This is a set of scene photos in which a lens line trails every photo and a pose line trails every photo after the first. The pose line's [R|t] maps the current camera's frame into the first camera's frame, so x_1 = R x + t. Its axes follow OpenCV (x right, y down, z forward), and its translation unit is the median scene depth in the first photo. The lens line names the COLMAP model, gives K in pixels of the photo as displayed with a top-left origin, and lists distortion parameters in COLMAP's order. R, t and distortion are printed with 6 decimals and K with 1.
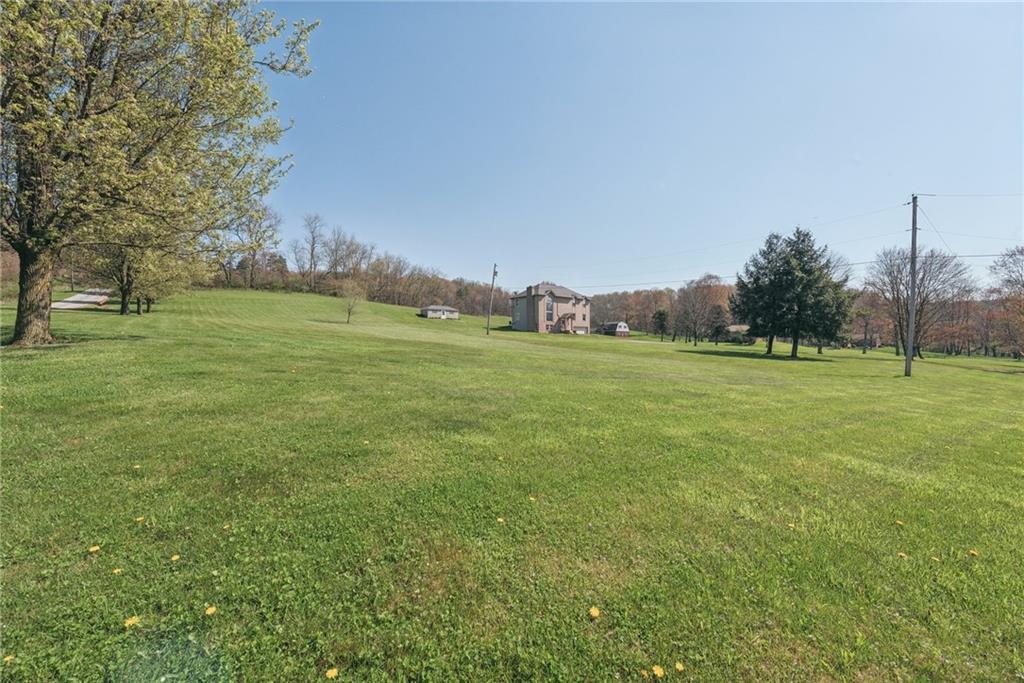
lens RADIAL K [[411.8, 0, 512.2], [0, 411.8, 341.6], [0, 0, 1]] dist [0.010500, -0.001811]
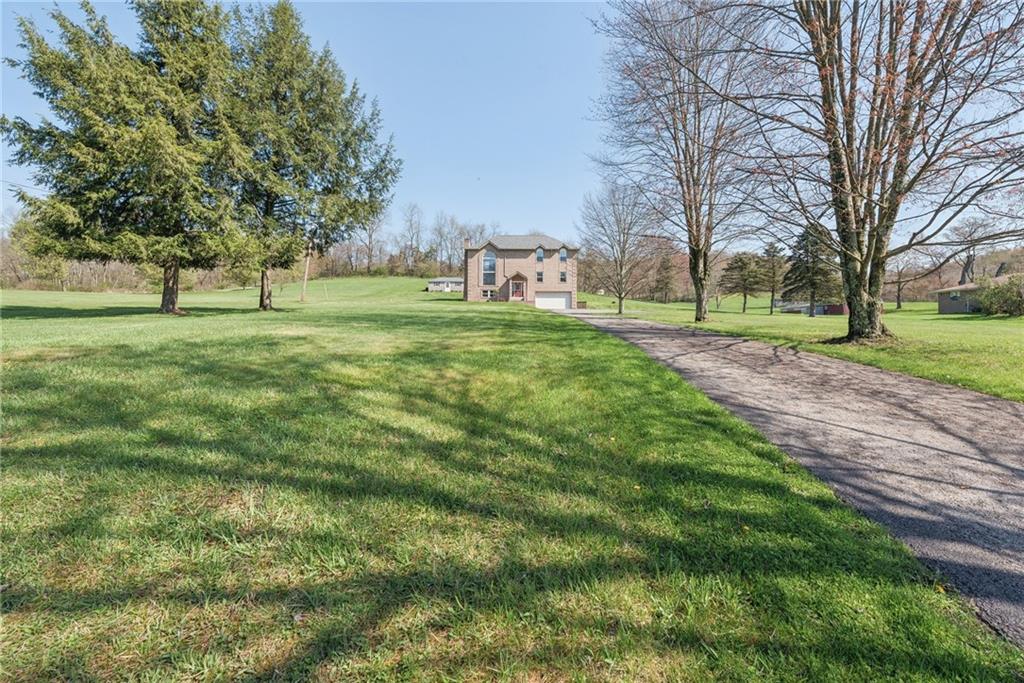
lens RADIAL K [[411.8, 0, 511.8], [0, 411.8, 331.9], [0, 0, 1]] dist [0.010500, -0.001811]
pose [[0.747440, 0.010088, -0.664253, 0.563215], [-0.004766, 0.999940, 0.009823, 0.022681], [0.664312, -0.004176, 0.747444, 0.467363]]
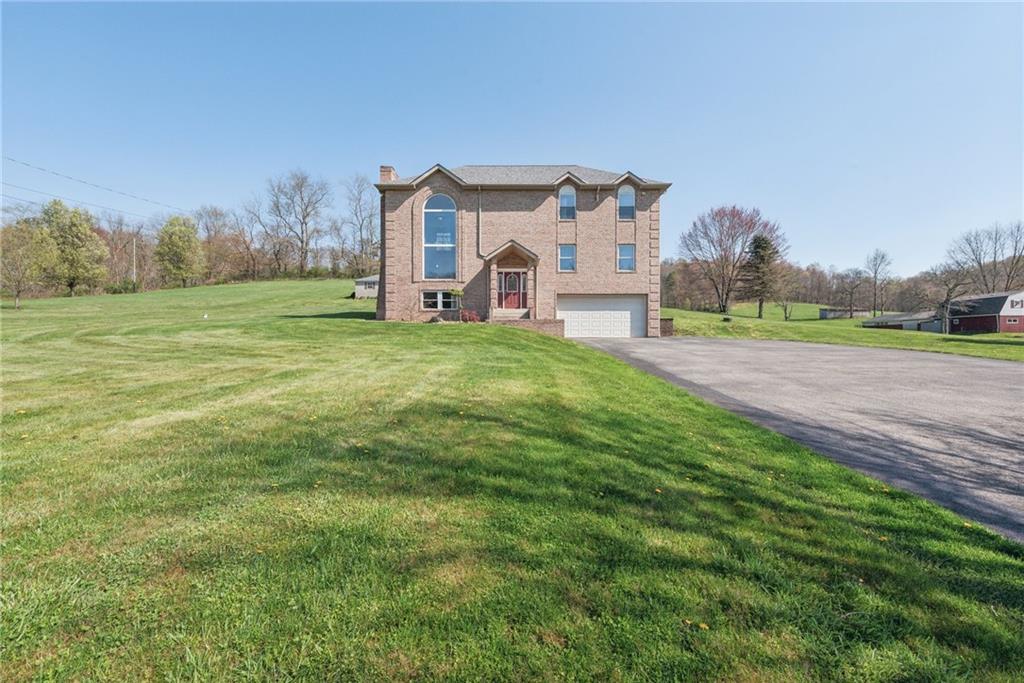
lens RADIAL K [[411.8, 0, 510.5], [0, 411.8, 344.3], [0, 0, 1]] dist [0.010500, -0.001811]
pose [[0.761003, 0.010046, -0.648670, 0.294815], [-0.000905, 0.999896, 0.014423, -0.008522], [0.648747, -0.010389, 0.760933, 0.773464]]
